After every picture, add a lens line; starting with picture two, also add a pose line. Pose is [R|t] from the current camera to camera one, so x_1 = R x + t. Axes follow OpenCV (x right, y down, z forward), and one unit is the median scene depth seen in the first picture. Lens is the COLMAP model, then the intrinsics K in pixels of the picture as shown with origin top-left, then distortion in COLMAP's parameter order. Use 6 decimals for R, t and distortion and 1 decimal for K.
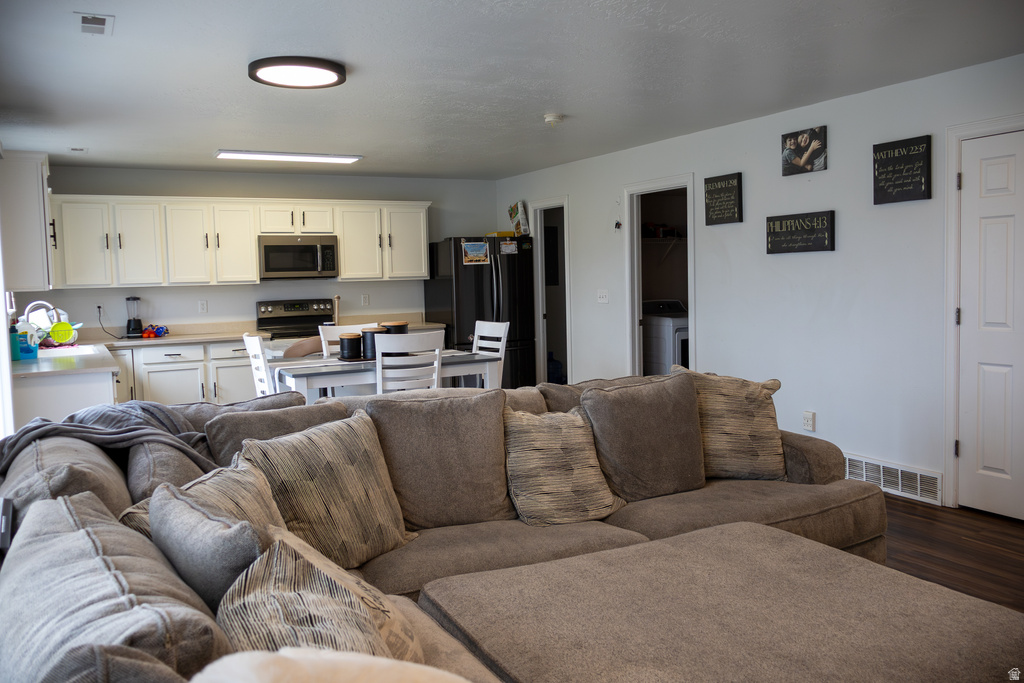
lens RADIAL K [[845.9, 0, 505.1], [0, 845.9, 337.6], [0, 0, 1]] dist [-0.005382, 0.002620]
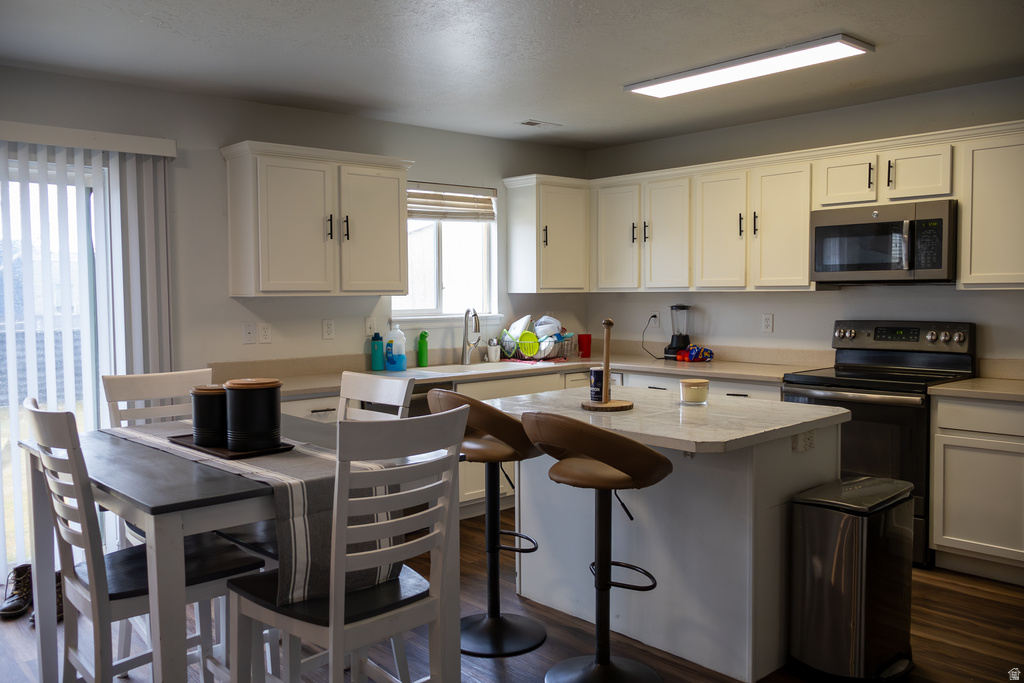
lens RADIAL K [[845.9, 0, 505.1], [0, 845.9, 337.6], [0, 0, 1]] dist [-0.005382, 0.002620]
pose [[0.241941, 0.076508, -0.967270, 0.240967], [-0.067067, 0.995821, 0.061991, -0.053094], [0.967970, 0.049874, 0.246061, 0.637937]]
